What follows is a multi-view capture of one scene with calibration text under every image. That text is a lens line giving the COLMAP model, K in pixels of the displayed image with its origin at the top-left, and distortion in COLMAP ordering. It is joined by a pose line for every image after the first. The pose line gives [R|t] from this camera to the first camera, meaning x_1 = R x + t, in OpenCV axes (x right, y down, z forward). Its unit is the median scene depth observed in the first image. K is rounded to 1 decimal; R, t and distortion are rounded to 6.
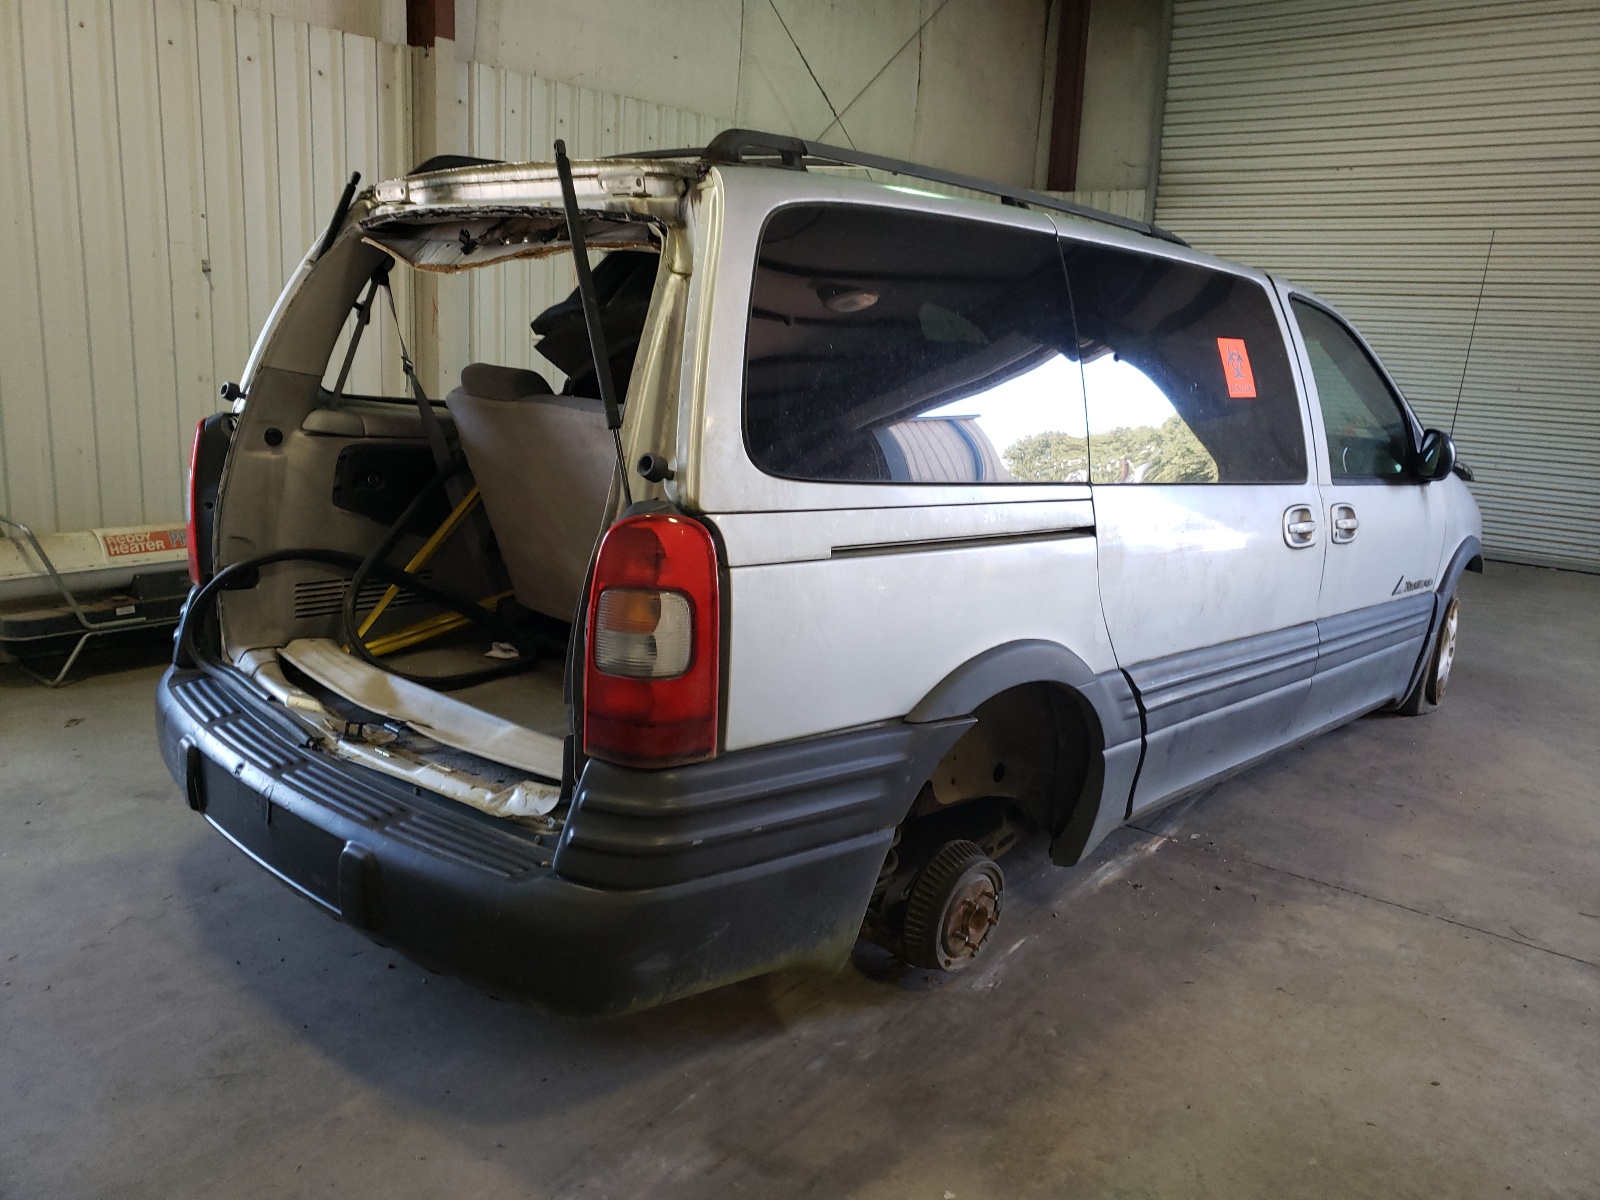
lens RADIAL K [[1249.9, 0, 800.0], [0, 1249.9, 600.0], [0, 0, 1]] dist [0.013206, -0.010079]
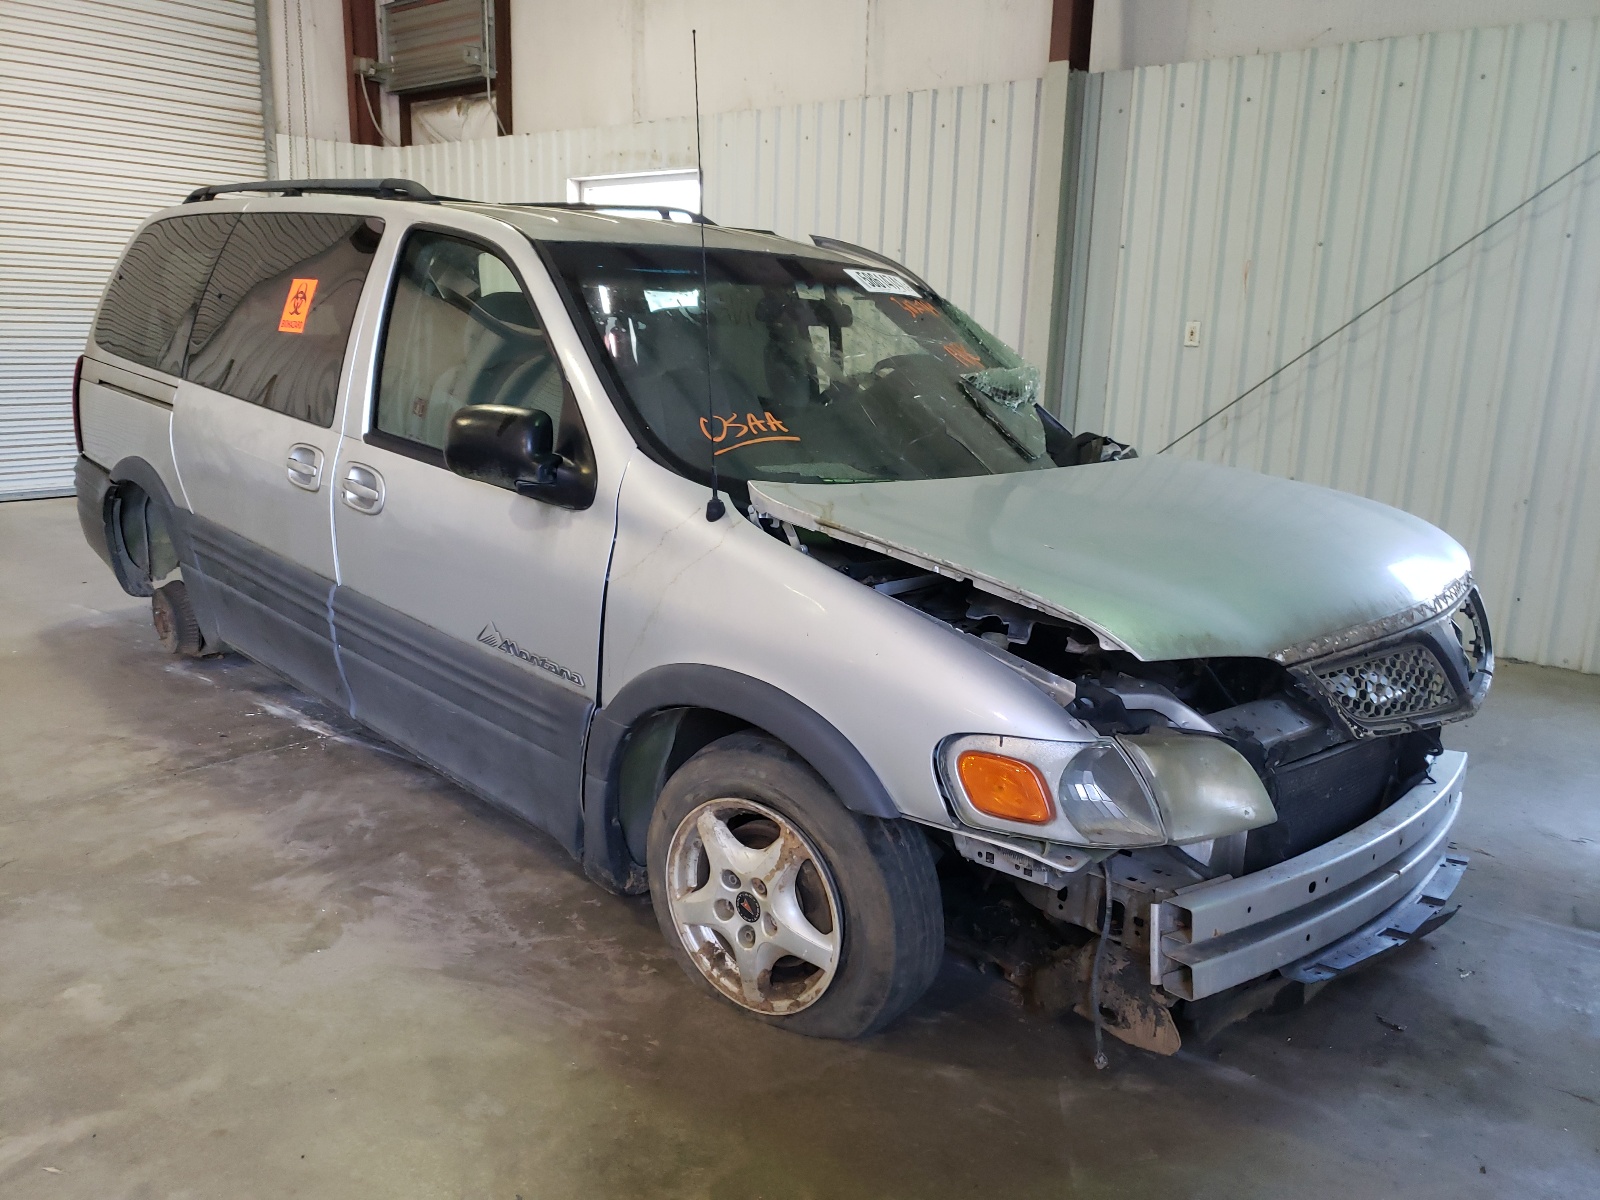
lens RADIAL K [[1249.9, 0, 800.0], [0, 1249.9, 600.0], [0, 0, 1]] dist [0.013206, -0.010079]
pose [[-0.032827, 0.184682, -0.982250, 1.395012], [-0.249347, 0.950190, 0.186987, -0.244056], [0.967858, 0.251059, 0.014858, 1.404694]]
